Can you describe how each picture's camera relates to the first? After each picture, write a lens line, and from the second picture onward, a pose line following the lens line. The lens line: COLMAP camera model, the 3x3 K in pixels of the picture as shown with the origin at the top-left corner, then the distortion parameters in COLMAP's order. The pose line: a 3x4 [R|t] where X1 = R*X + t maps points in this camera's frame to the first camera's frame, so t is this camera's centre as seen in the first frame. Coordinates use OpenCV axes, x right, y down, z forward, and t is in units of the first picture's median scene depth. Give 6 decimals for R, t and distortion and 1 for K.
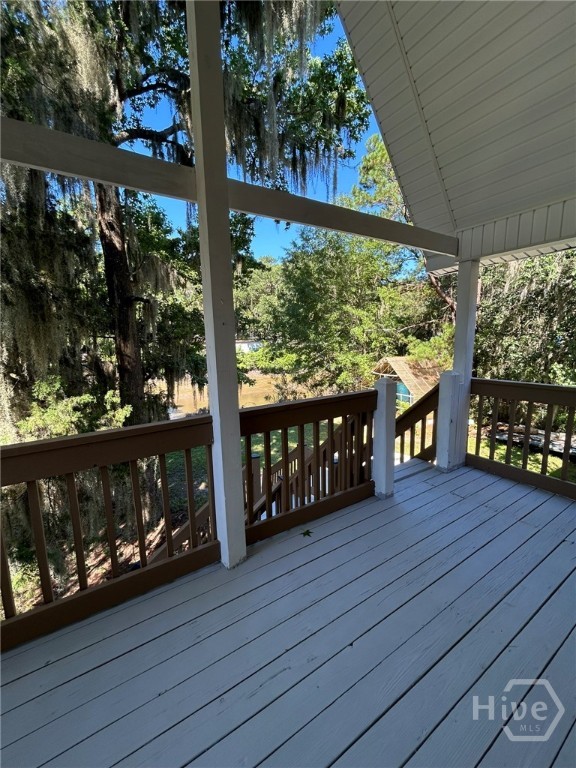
lens RADIAL K [[310.2, 0, 289.0], [0, 310.2, 381.1], [0, 0, 1]] dist [0.000778, 0.000042]
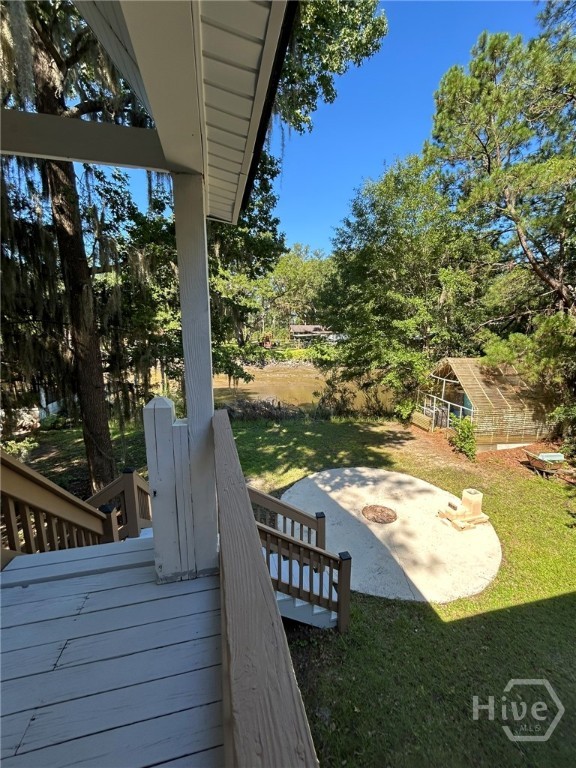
lens RADIAL K [[310.2, 0, 289.0], [0, 310.2, 381.1], [0, 0, 1]] dist [0.000778, 0.000042]
pose [[0.944887, 0.079097, -0.317697, 0.188049], [-0.069700, 0.996731, 0.040855, -0.021214], [0.319890, -0.016460, 0.947312, 0.121259]]
